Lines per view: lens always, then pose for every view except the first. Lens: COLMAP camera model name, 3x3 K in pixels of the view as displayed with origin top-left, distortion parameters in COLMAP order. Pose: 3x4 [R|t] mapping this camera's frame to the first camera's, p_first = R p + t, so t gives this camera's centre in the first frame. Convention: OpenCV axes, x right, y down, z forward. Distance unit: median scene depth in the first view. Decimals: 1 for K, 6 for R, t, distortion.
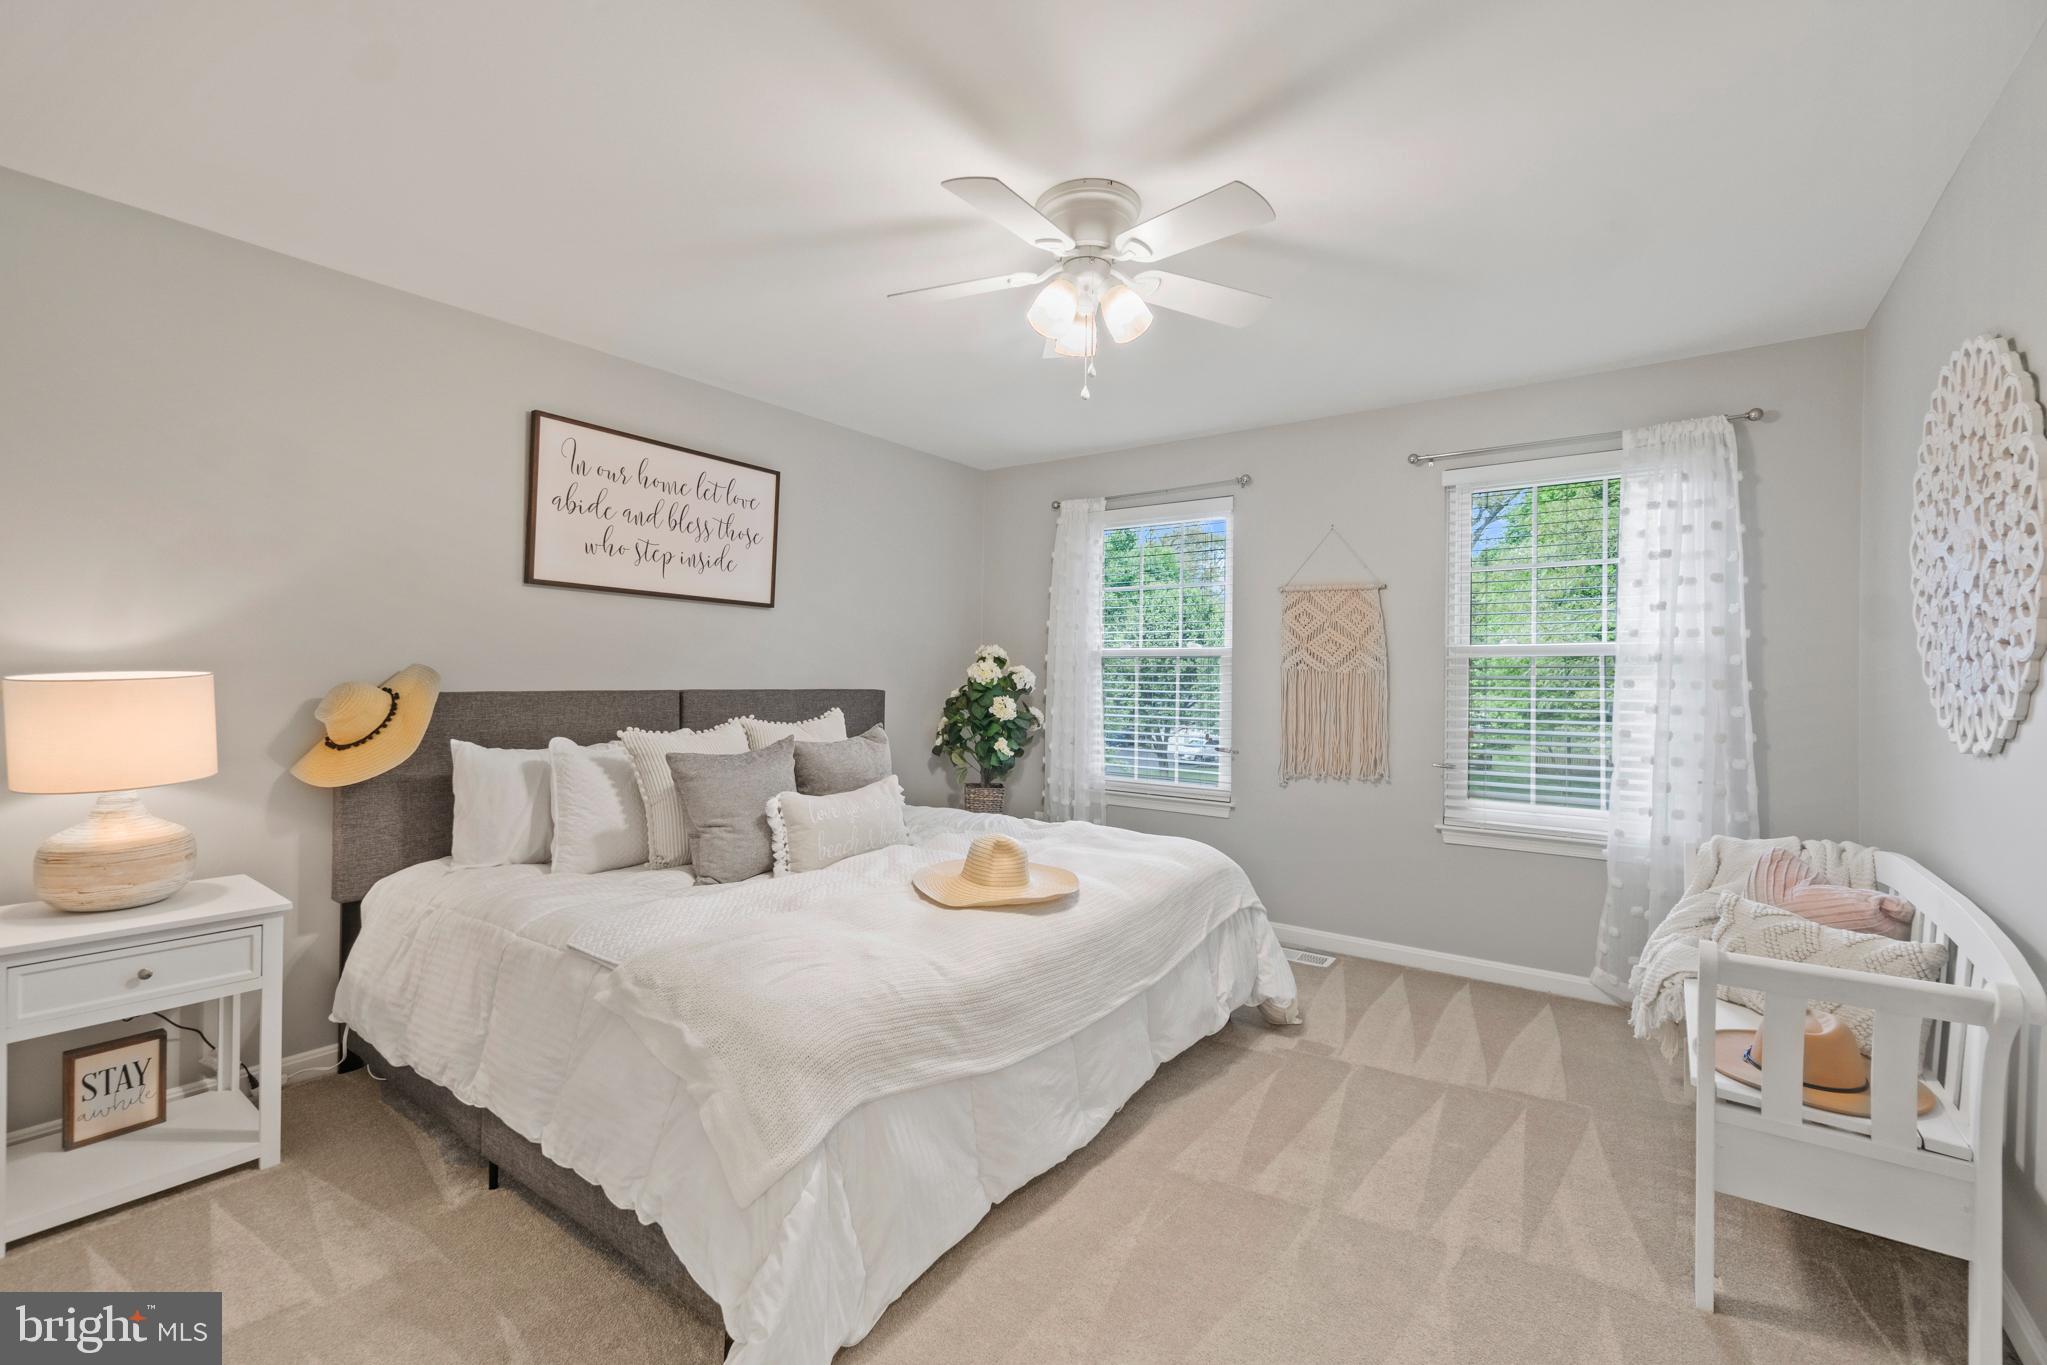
lens RADIAL K [[882.0, 0, 1015.6], [0, 882.0, 677.8], [0, 0, 1]] dist [-0.003460, 0.000633]
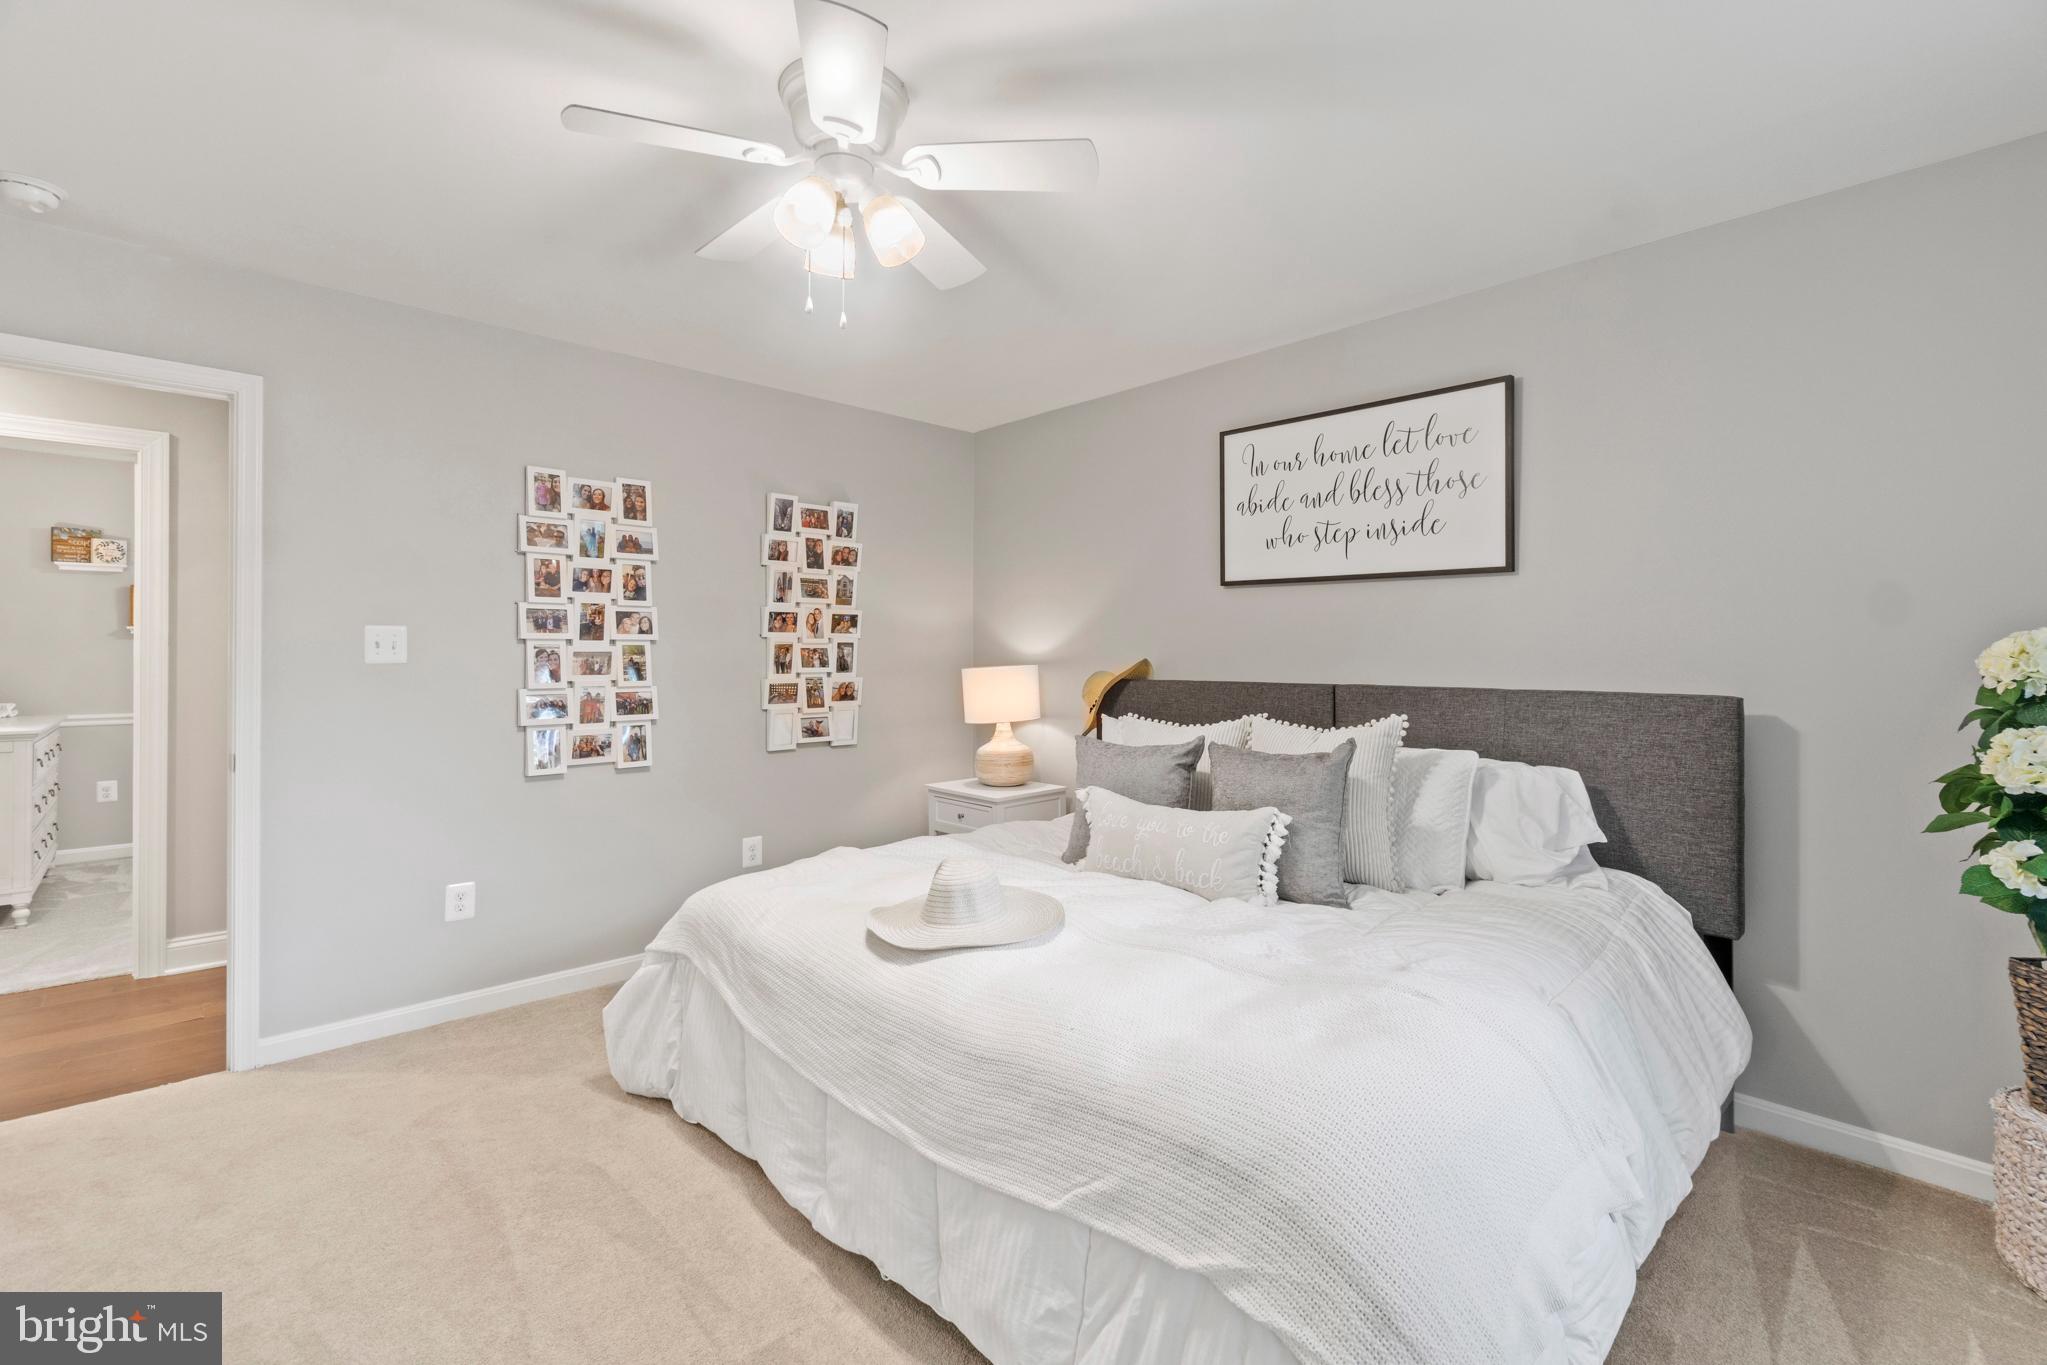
lens RADIAL K [[882.0, 0, 1014.4], [0, 882.0, 665.5], [0, 0, 1]] dist [-0.003460, 0.000633]
pose [[-0.175195, -0.006690, -0.984511, 0.548071], [-0.011715, 0.999920, -0.004710, 0.002966], [0.984464, 0.010708, -0.175259, 0.842436]]
